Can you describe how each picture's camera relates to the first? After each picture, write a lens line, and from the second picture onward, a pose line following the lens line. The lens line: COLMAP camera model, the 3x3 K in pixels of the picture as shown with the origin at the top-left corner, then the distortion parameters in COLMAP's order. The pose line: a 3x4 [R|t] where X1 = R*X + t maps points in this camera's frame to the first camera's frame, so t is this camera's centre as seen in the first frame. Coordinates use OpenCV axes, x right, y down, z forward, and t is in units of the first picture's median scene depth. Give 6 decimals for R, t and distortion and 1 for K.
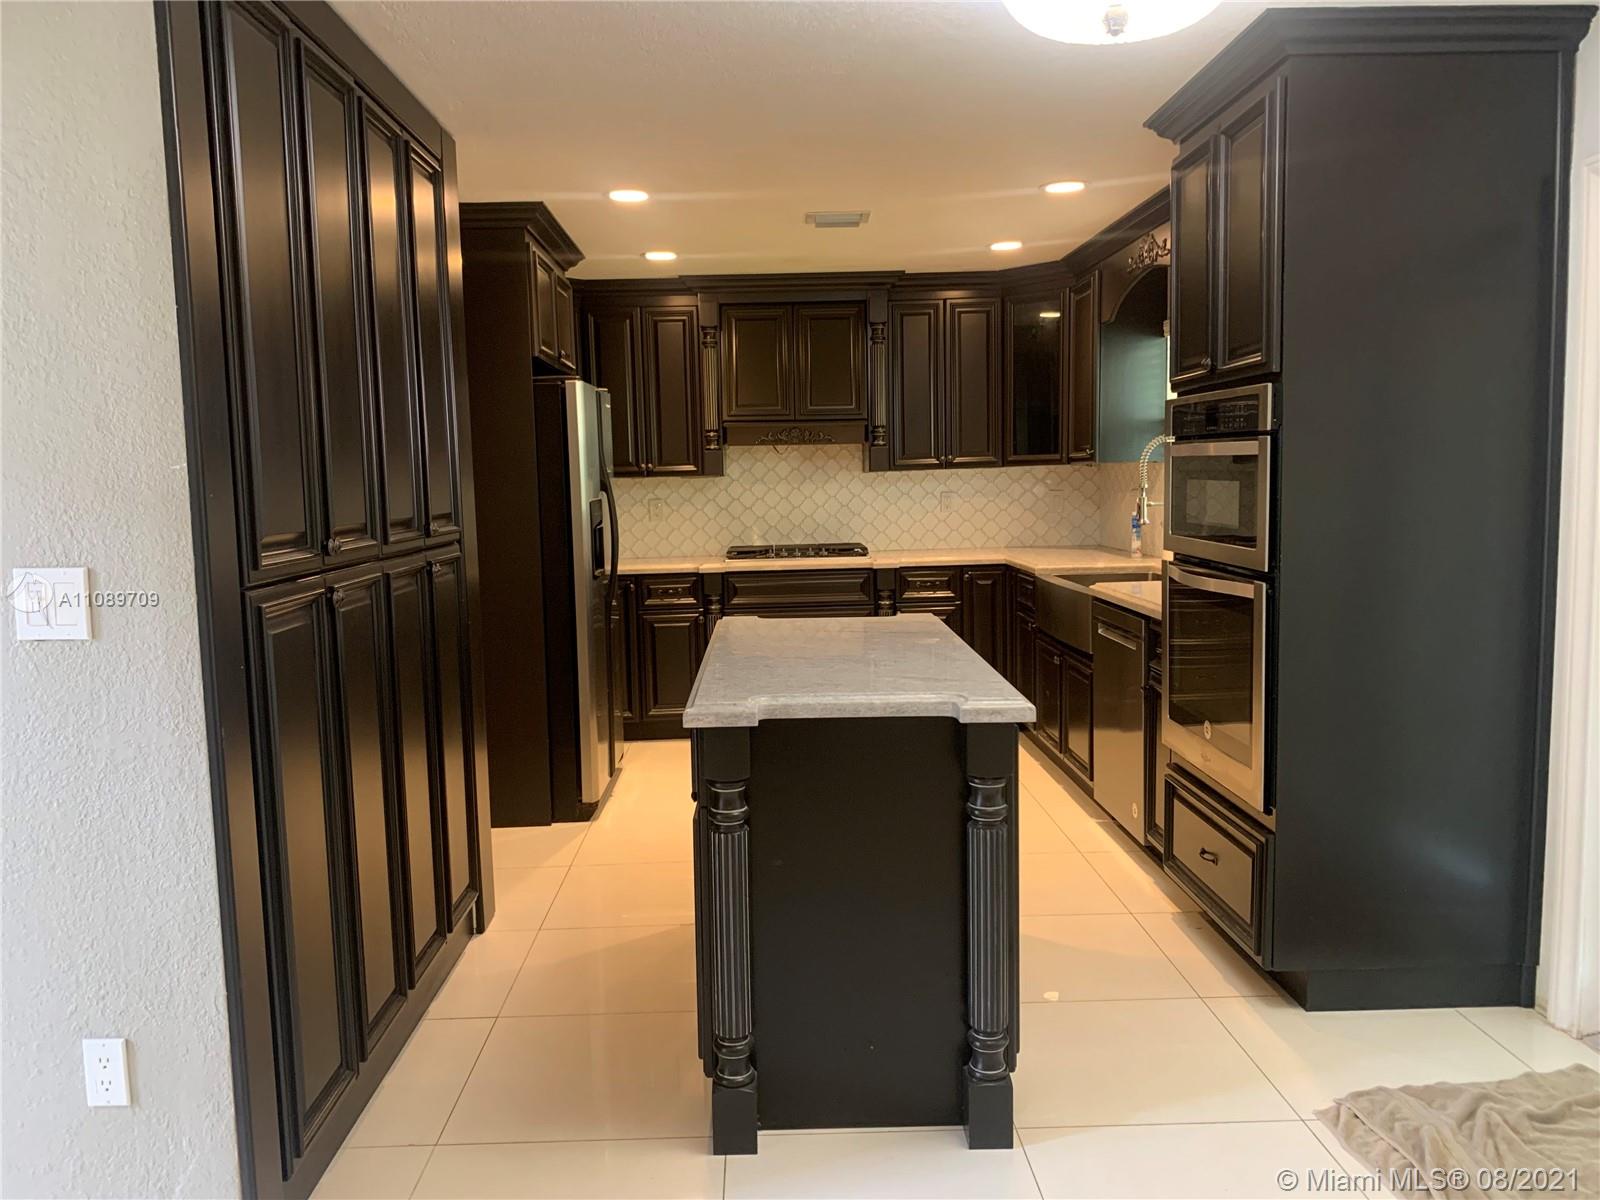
lens RADIAL K [[1215.4, 0, 800.0], [0, 1215.4, 600.0], [0, 0, 1]] dist [0.105348, -0.159644]
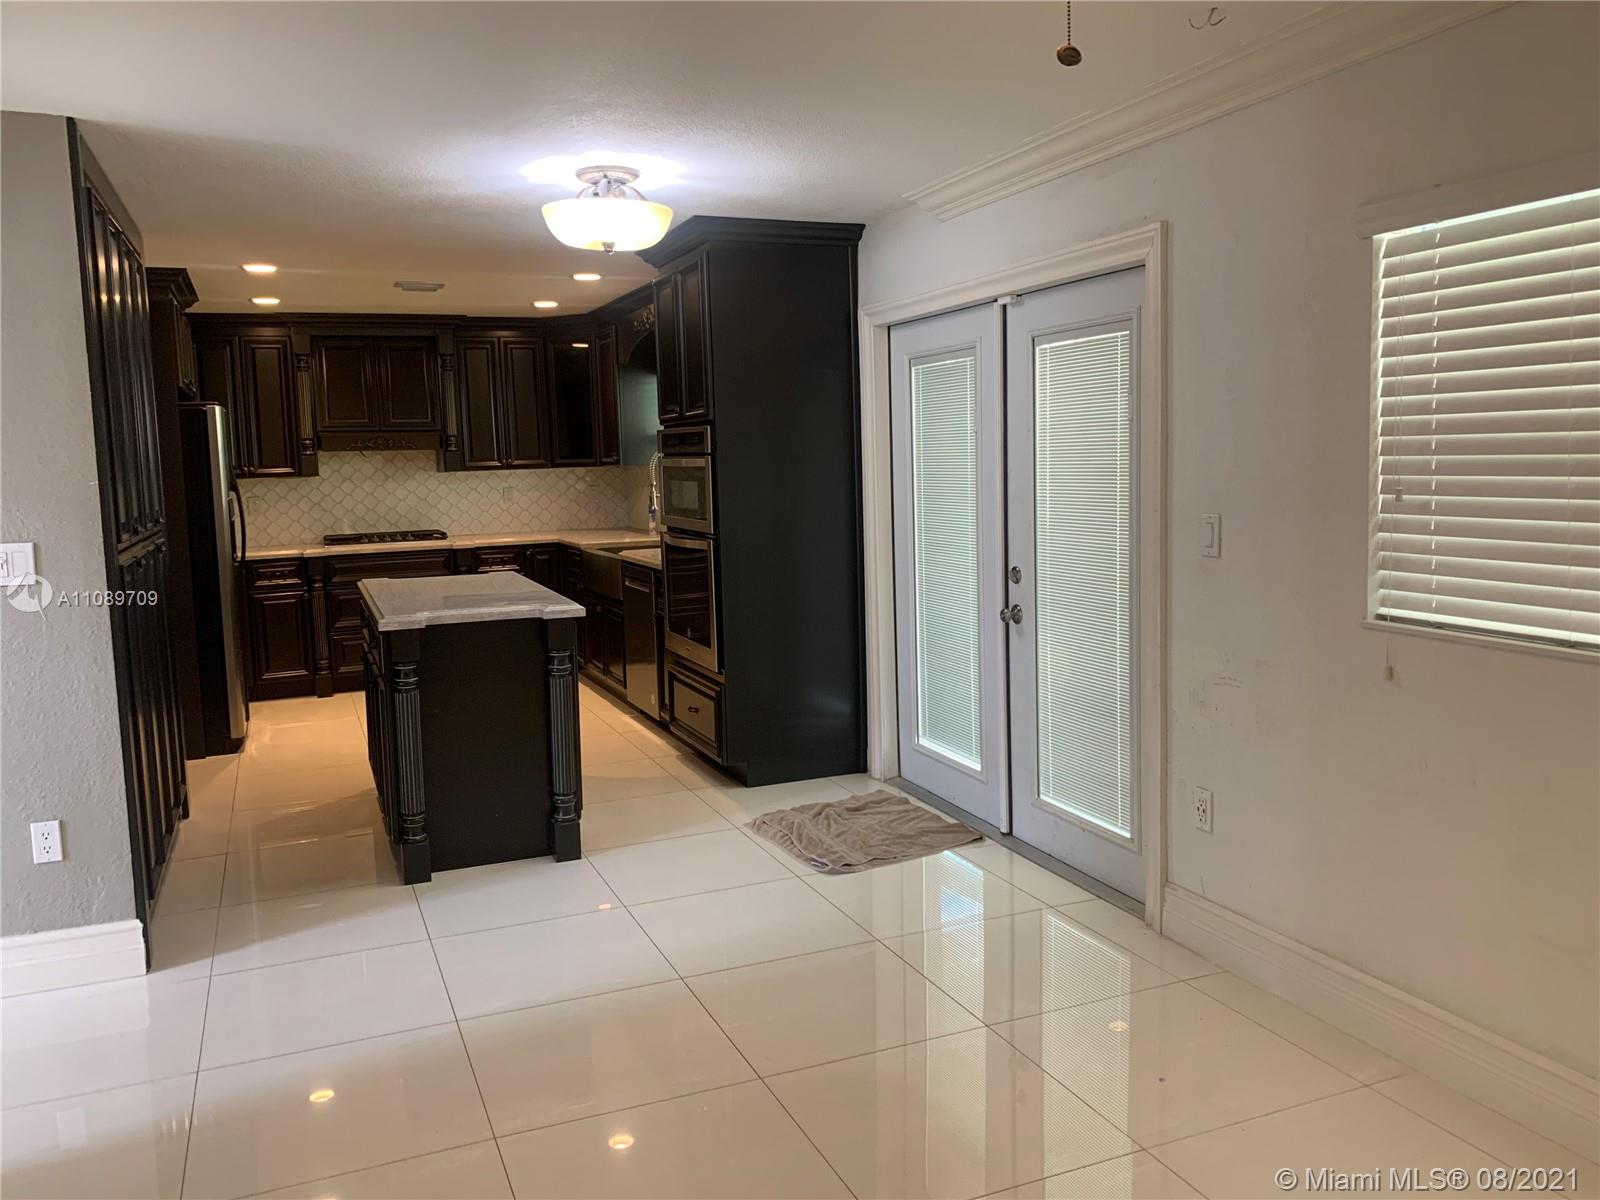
lens RADIAL K [[1251.4, 0, 797.6], [0, 1251.4, 590.2], [0, 0, 1]] dist [0.086290, -0.215074]
pose [[0.934327, -0.042258, 0.353902, -0.082982], [0.043638, 0.999039, 0.004083, 0.032547], [-0.353734, 0.011629, 0.935274, -0.417091]]
